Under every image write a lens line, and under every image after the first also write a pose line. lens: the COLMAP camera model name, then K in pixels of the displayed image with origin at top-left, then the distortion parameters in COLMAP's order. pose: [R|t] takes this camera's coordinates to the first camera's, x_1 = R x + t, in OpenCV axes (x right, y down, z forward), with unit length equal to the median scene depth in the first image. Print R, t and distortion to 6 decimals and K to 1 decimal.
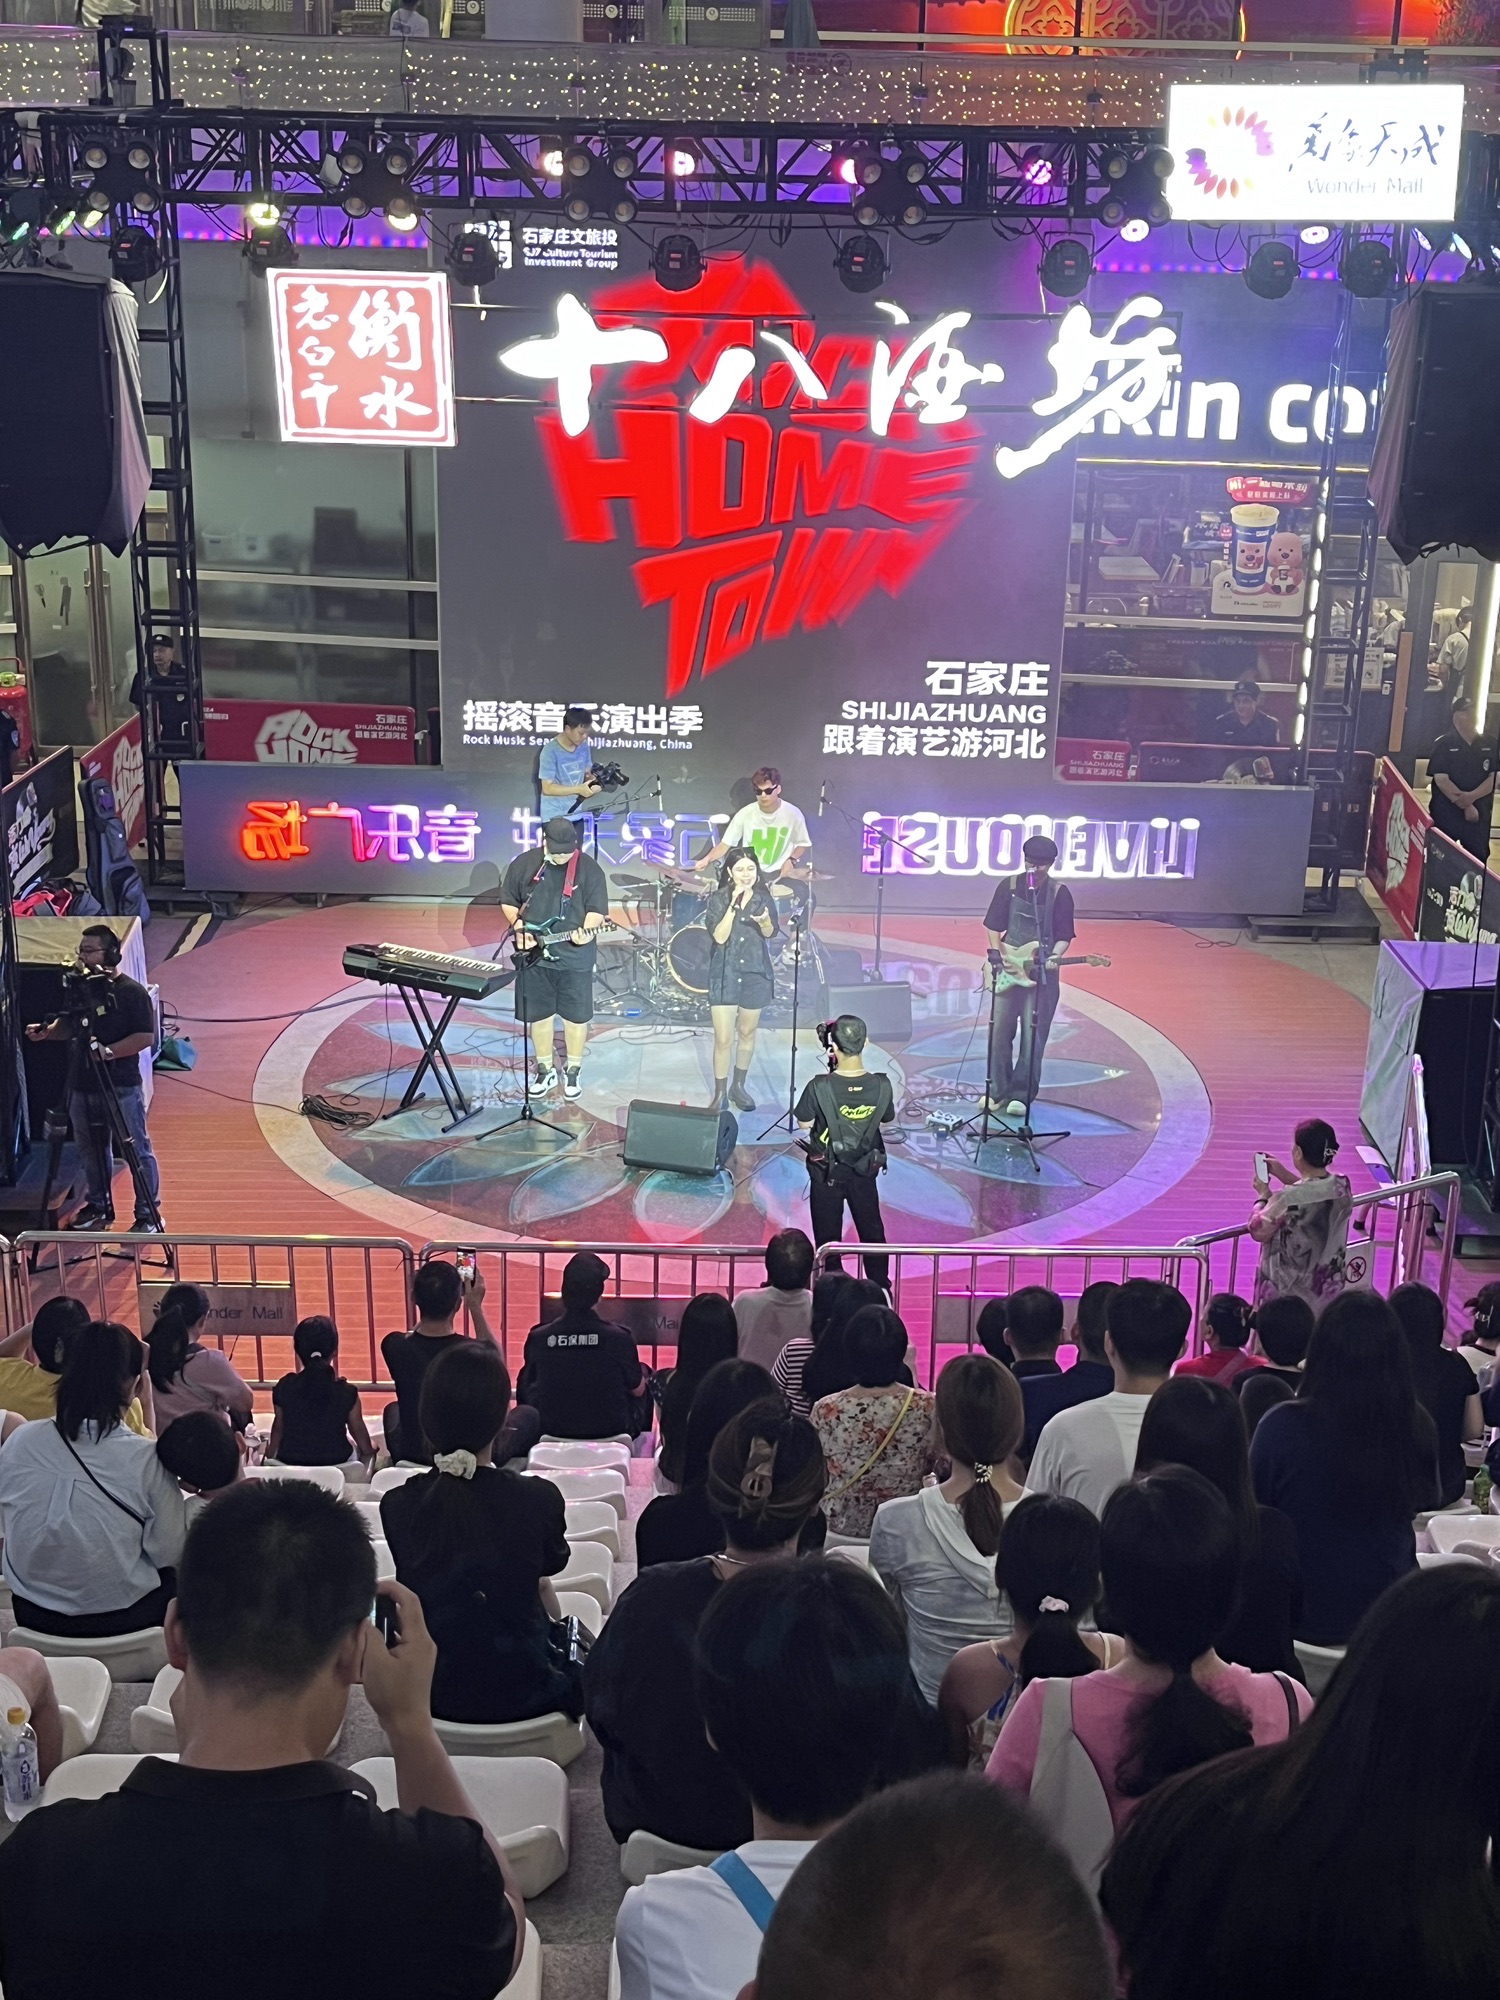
lens RADIAL K [[2680.6, 0, 747.6], [0, 2680.6, 1001.8], [0, 0, 1]] dist [-0.024304, 0.000000]
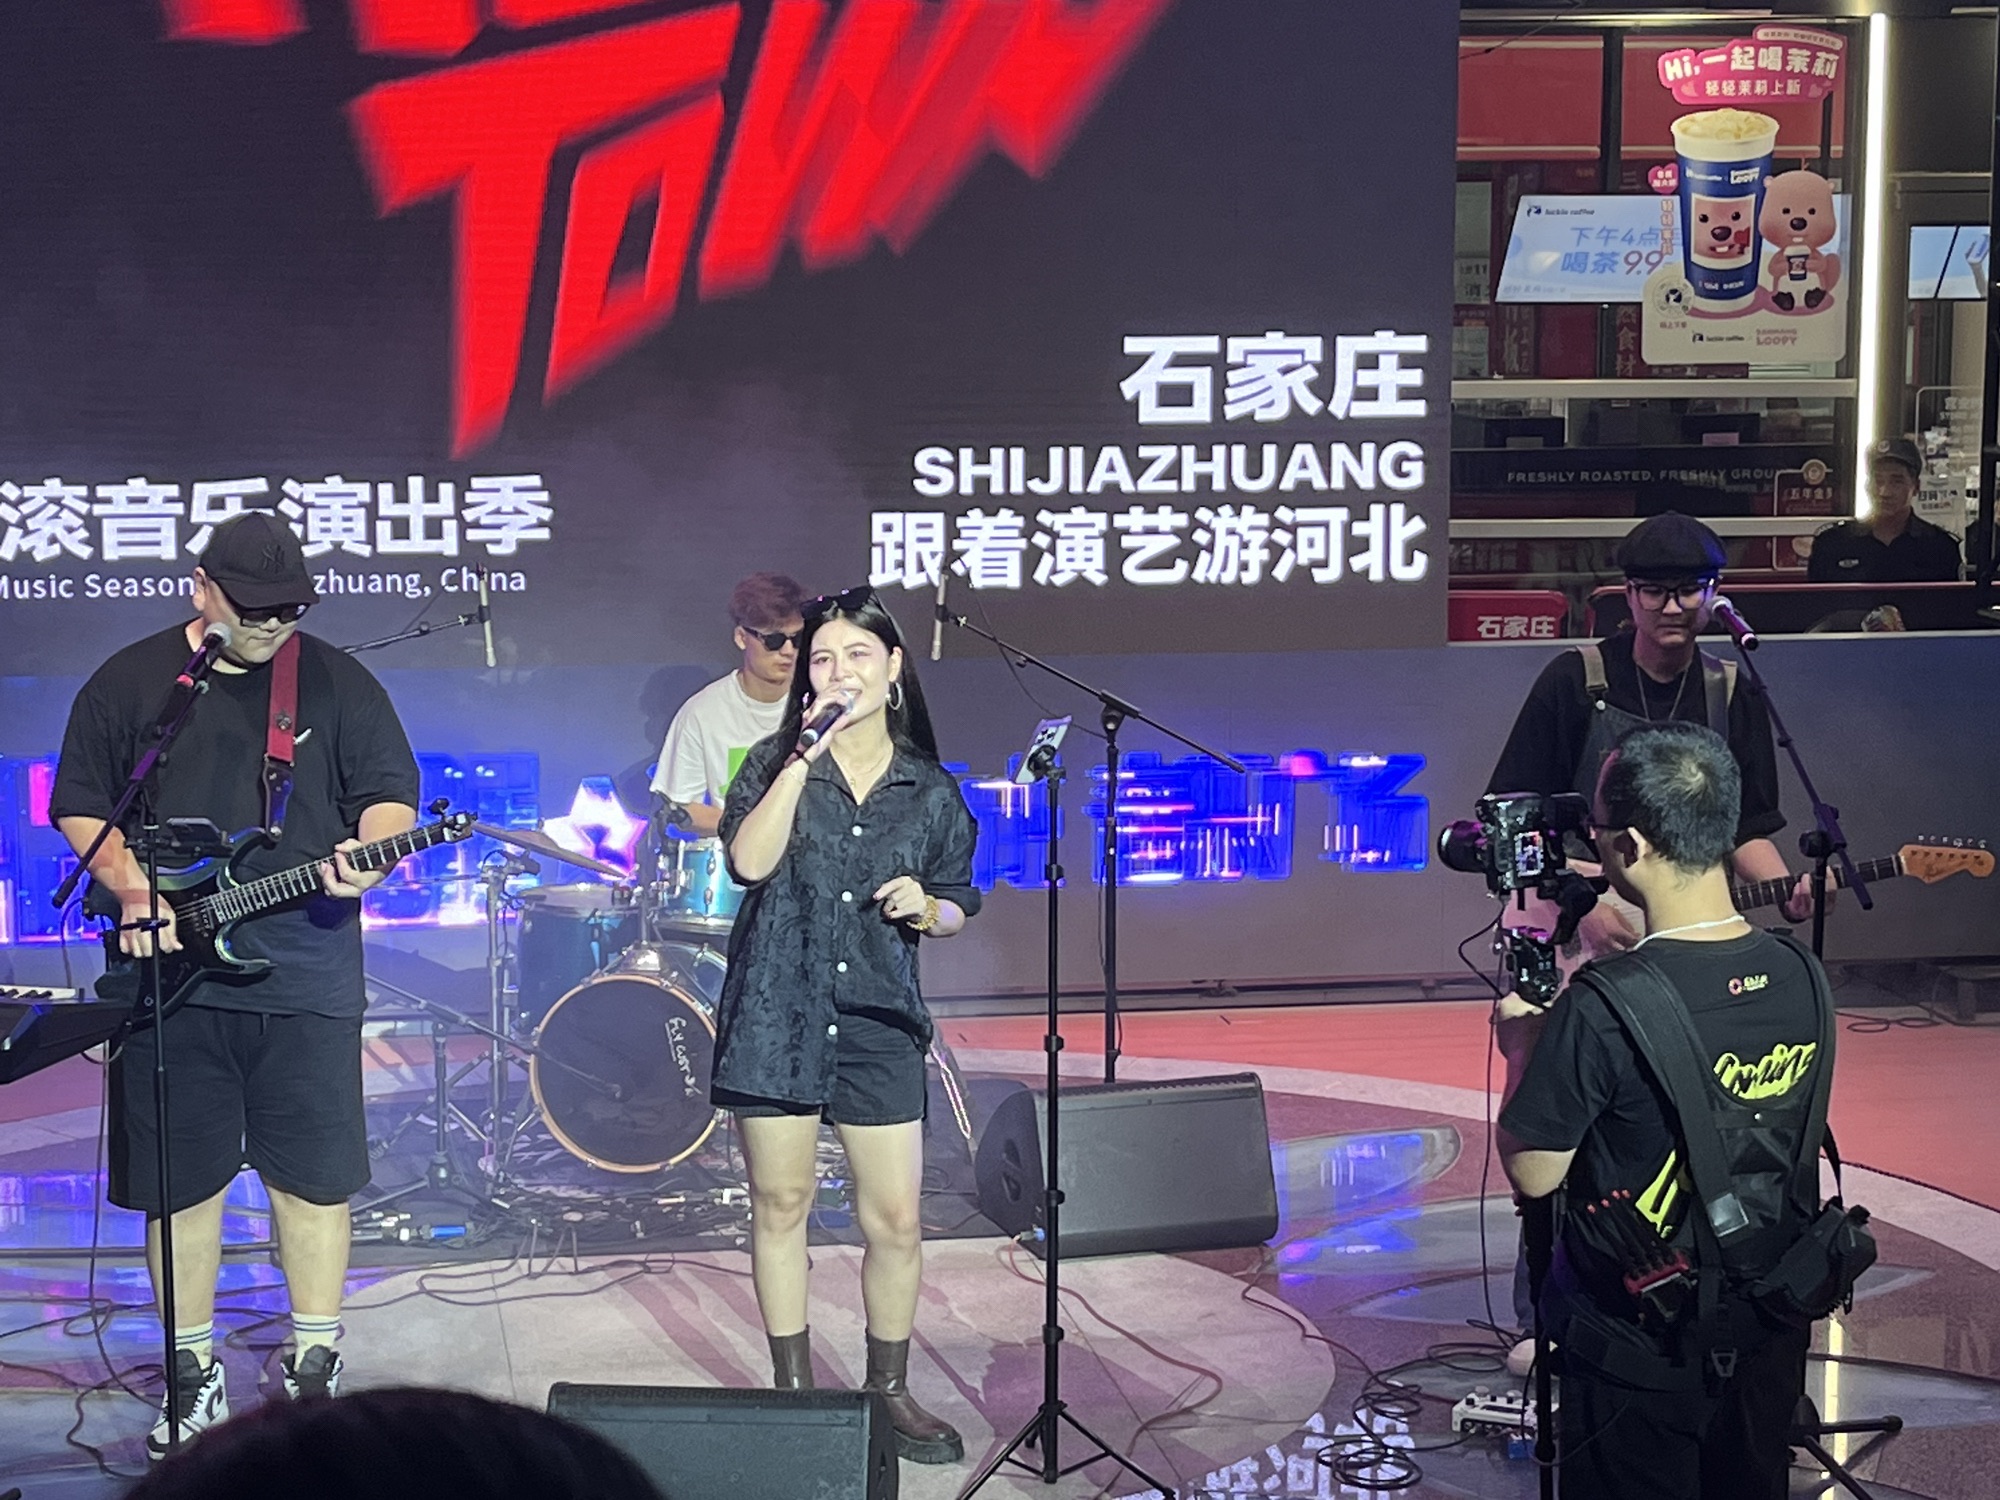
lens RADIAL K [[3927.1, 0, 1002.2], [0, 3927.1, 747.5], [0, 0, 1]] dist [0.014055, 0.000000]
pose [[0.981626, -0.045374, 0.185341, -0.056166], [0.087294, 0.970500, -0.224742, 0.055262], [-0.169676, 0.236792, 0.956629, 0.443424]]
